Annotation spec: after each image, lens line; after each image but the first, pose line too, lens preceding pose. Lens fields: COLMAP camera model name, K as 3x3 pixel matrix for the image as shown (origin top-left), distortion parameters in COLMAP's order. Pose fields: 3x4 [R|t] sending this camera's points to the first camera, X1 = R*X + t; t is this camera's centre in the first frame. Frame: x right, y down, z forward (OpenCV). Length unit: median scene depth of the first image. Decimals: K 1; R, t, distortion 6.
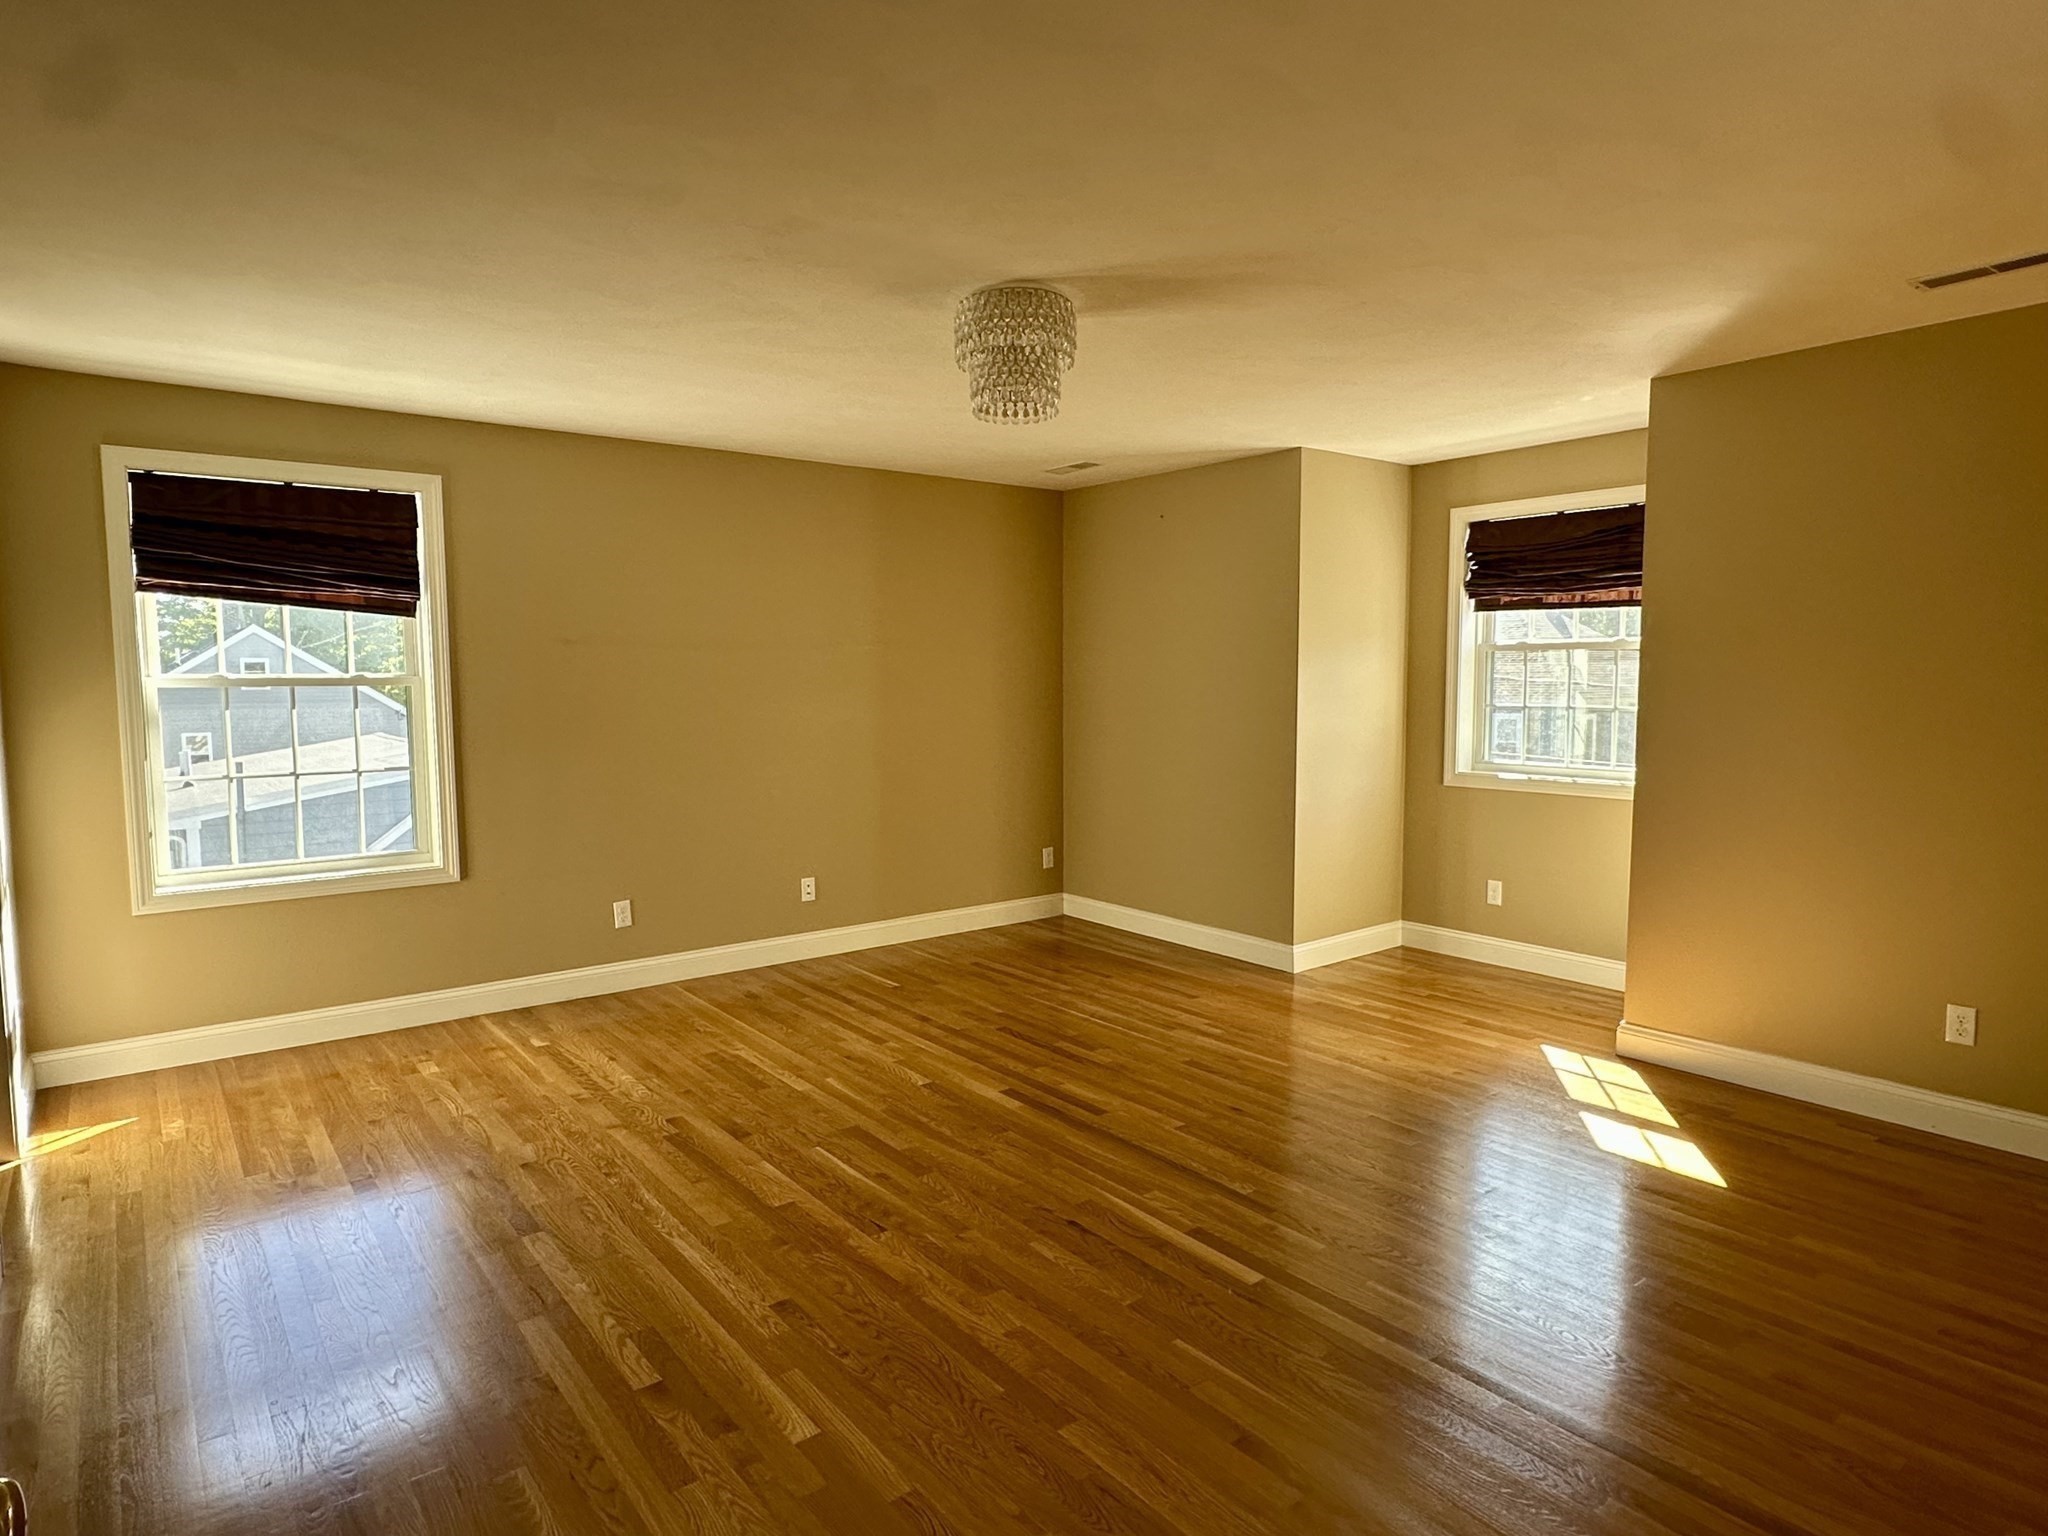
lens RADIAL K [[1162.1, 0, 1024.0], [0, 1162.1, 768.0], [0, 0, 1]] dist [0.001741, -0.000194]
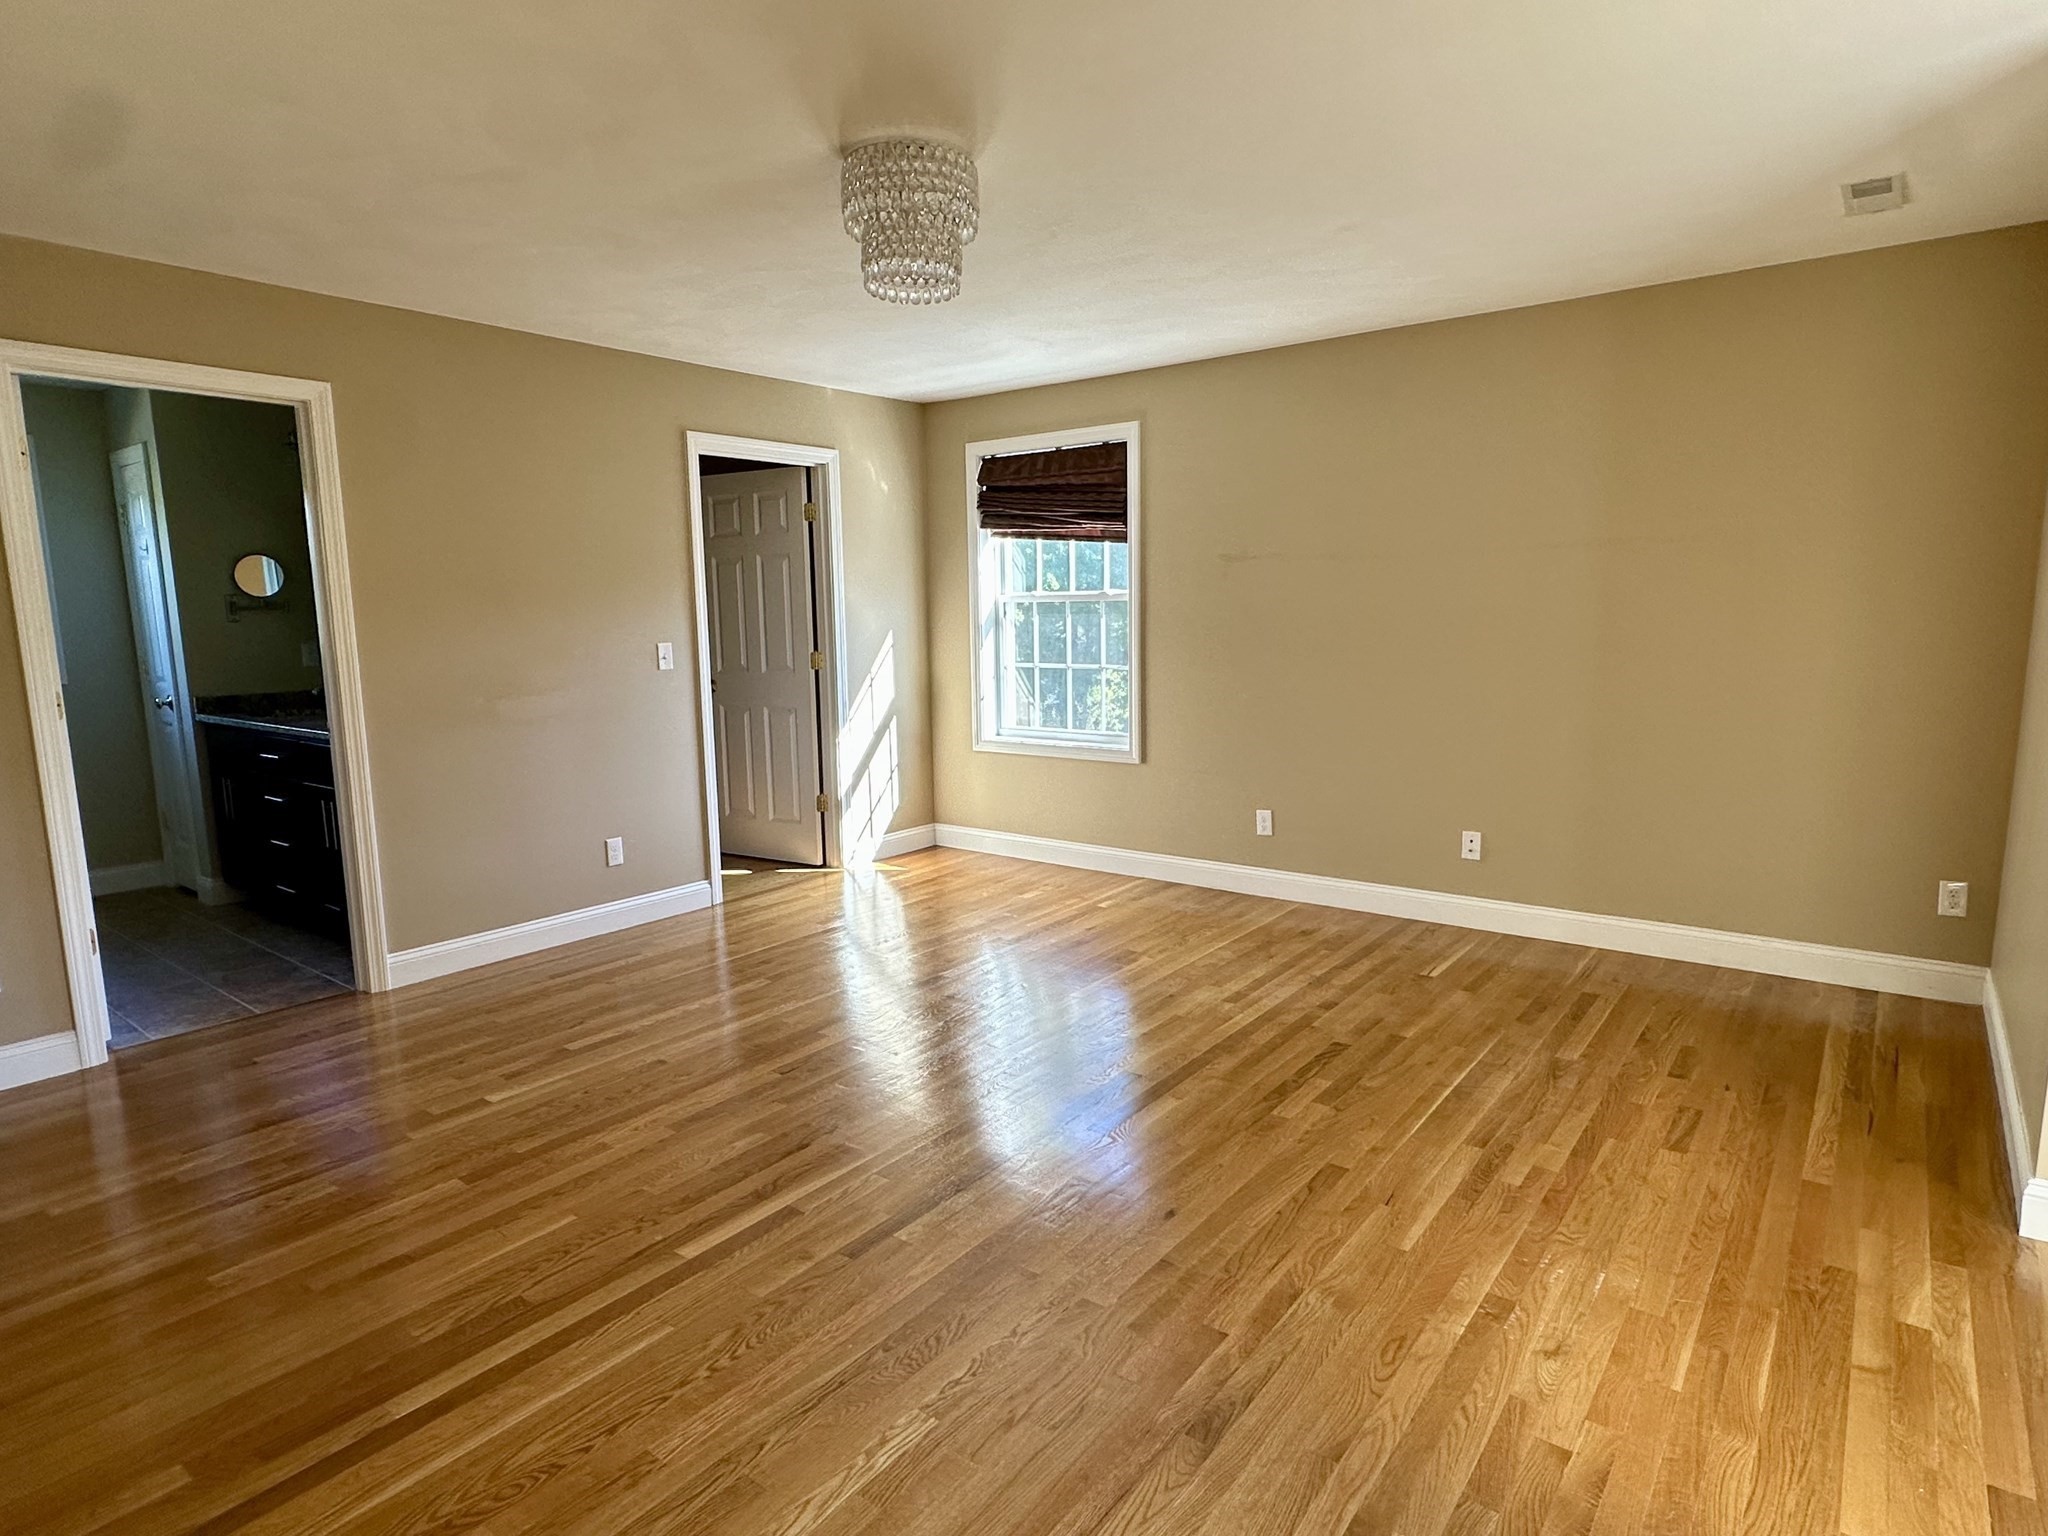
lens RADIAL K [[1131.8, 0, 1023.4], [0, 1131.8, 776.6], [0, 0, 1]] dist [-0.002232, -0.000547]
pose [[0.247577, 0.143271, -0.958217, 0.621343], [-0.065002, 0.989234, 0.131114, -0.036140], [0.966685, 0.029825, 0.254225, 0.599379]]
